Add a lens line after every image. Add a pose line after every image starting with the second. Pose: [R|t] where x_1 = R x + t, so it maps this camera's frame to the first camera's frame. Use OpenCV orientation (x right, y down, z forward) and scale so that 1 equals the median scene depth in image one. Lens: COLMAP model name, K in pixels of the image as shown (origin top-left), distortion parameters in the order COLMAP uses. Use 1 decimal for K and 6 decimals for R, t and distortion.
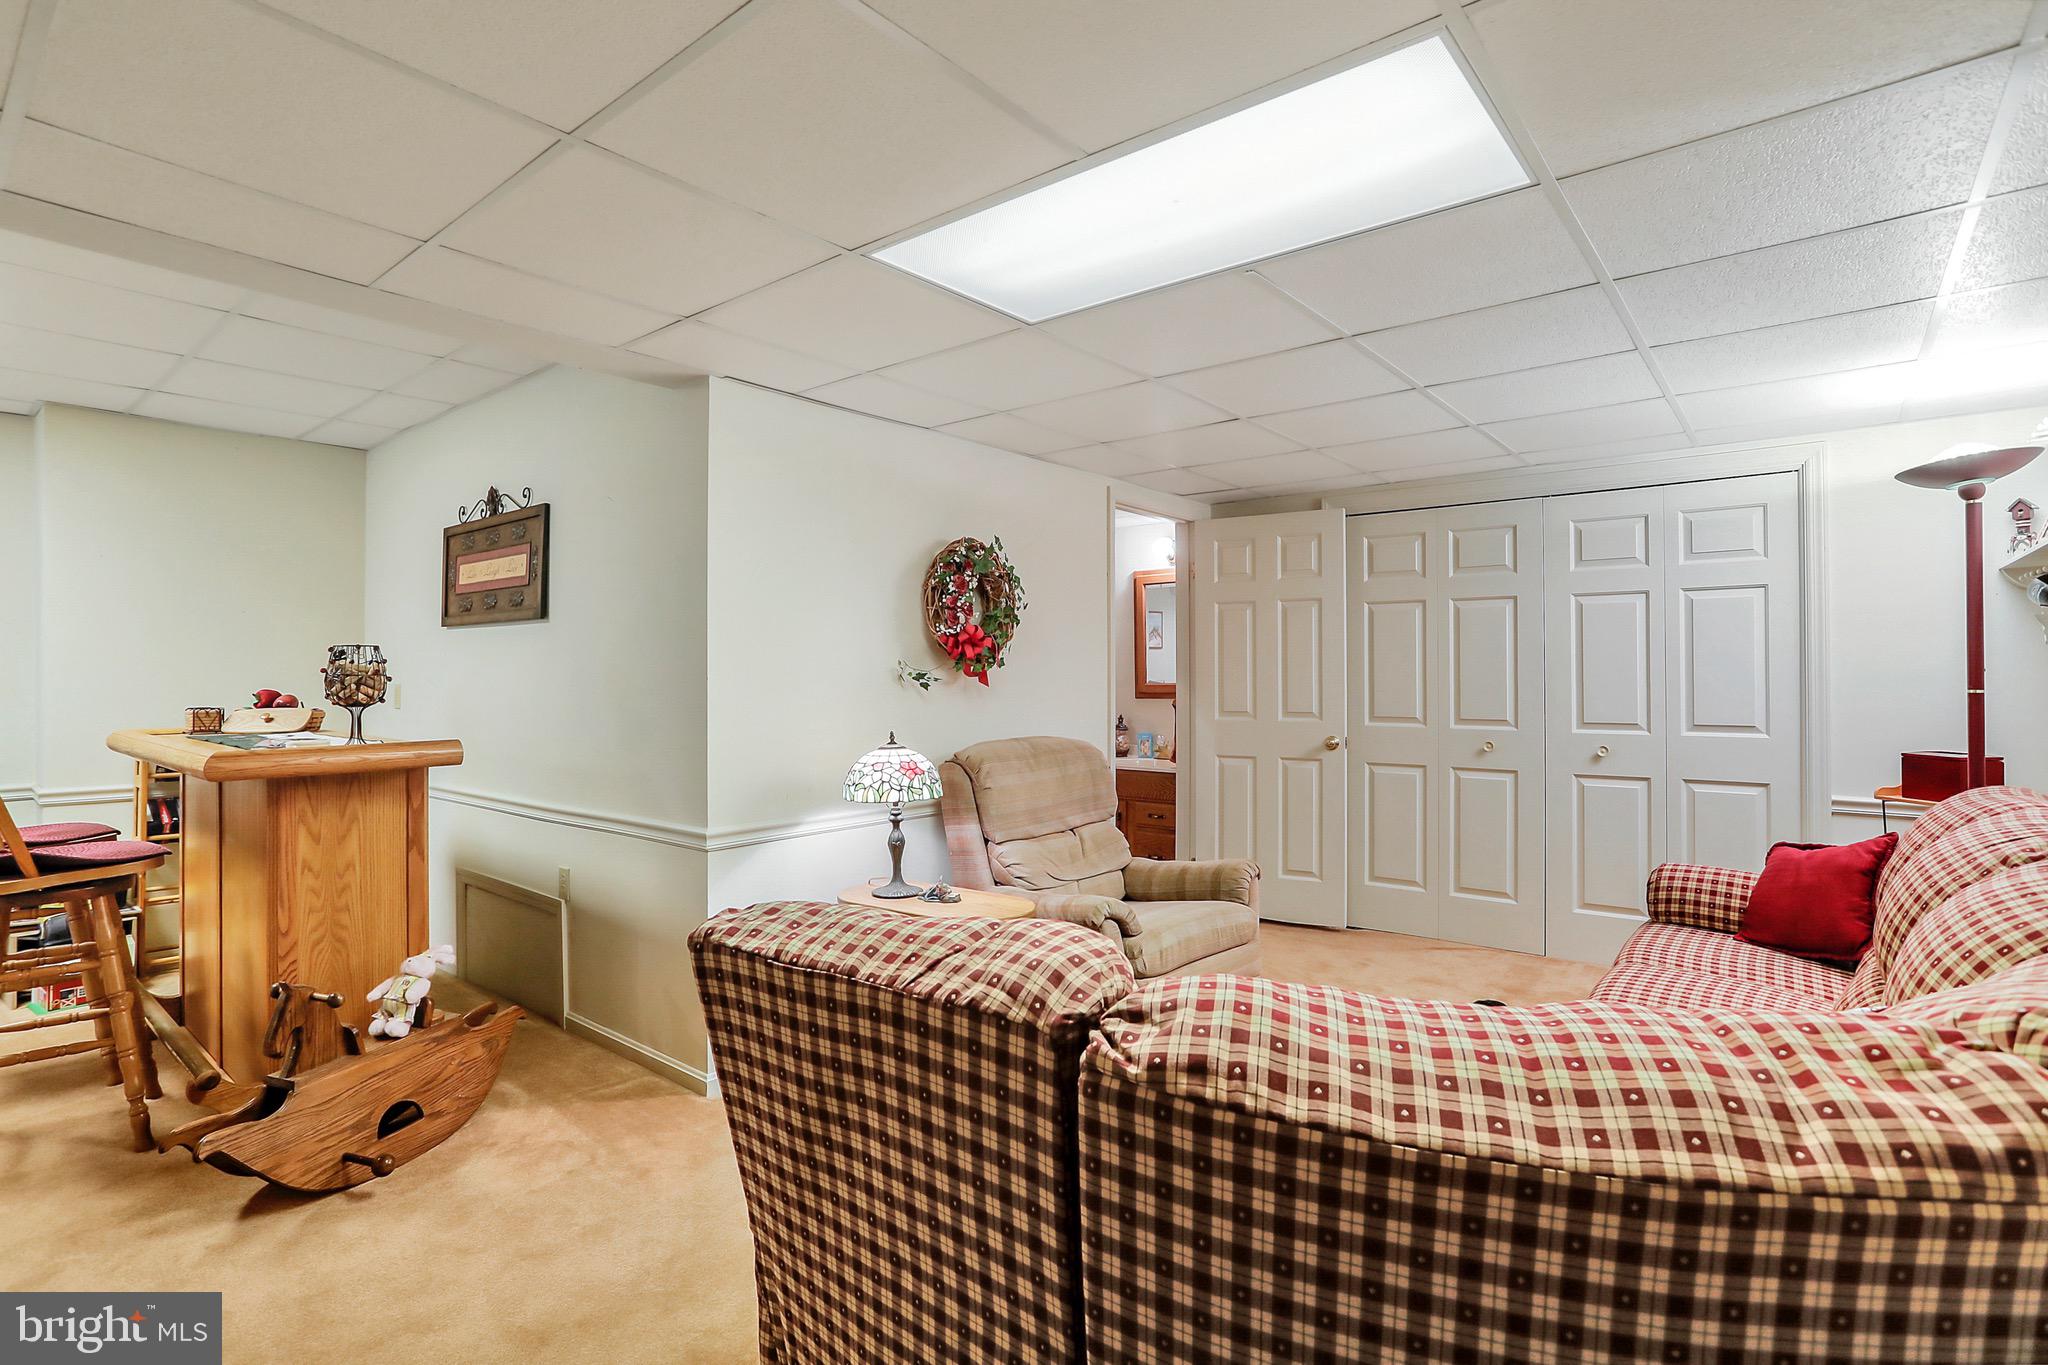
lens RADIAL K [[1010.5, 0, 1018.8], [0, 1010.5, 663.2], [0, 0, 1]] dist [-0.003749, -0.000404]
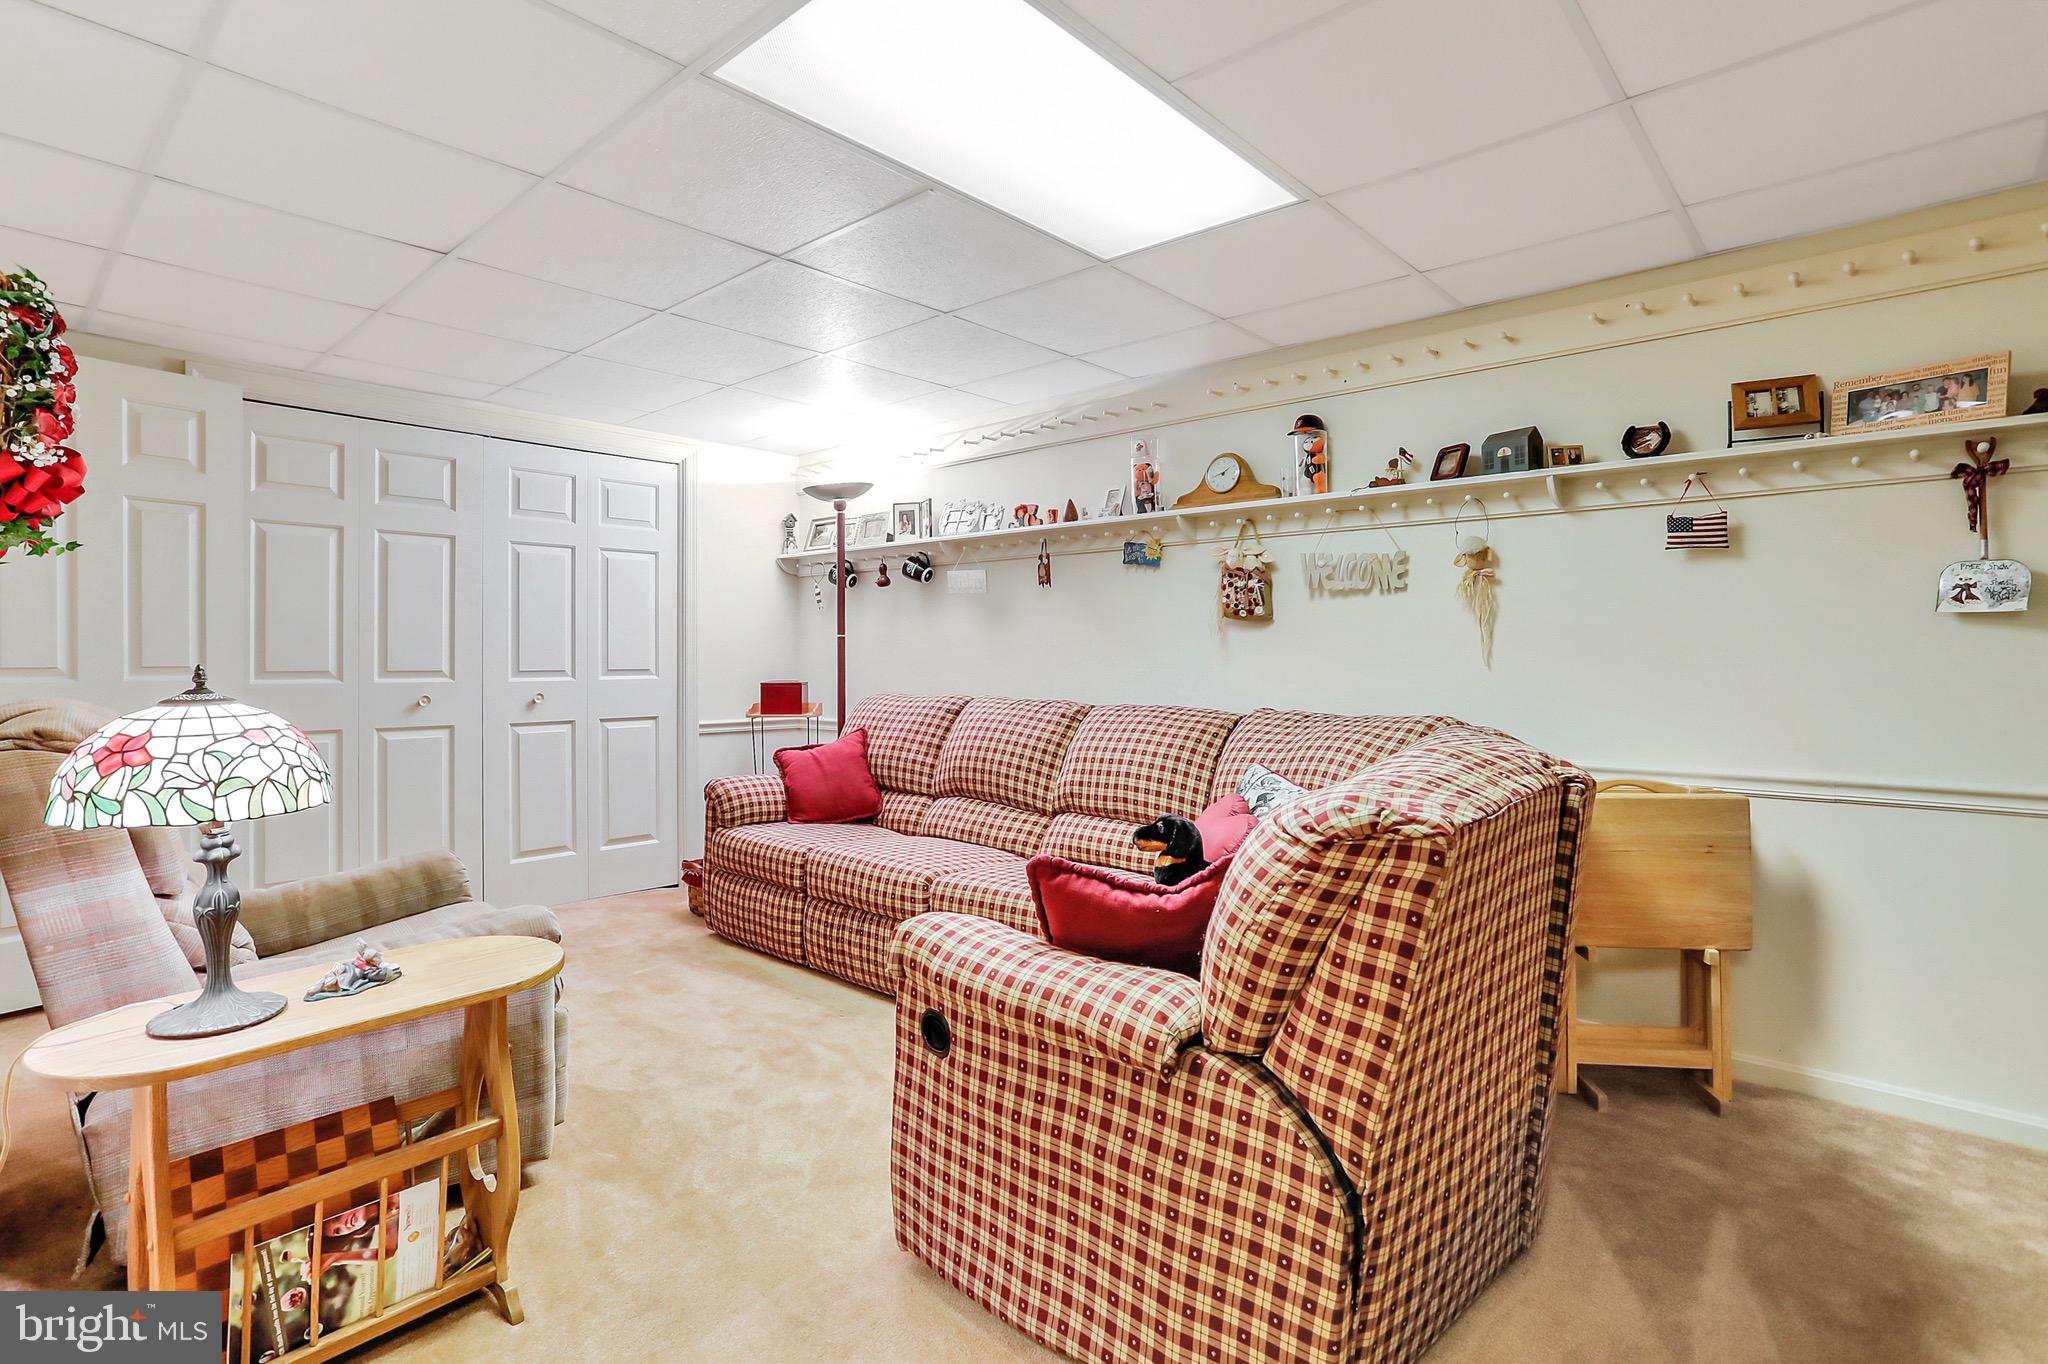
lens RADIAL K [[1010.5, 0, 1018.8], [0, 1010.5, 662.7], [0, 0, 1]] dist [-0.003749, -0.000404]
pose [[0.069554, -0.001752, 0.997577, -0.402911], [-0.009216, 0.999955, 0.002398, 0.043551], [-0.997536, -0.009361, 0.069535, 0.433808]]
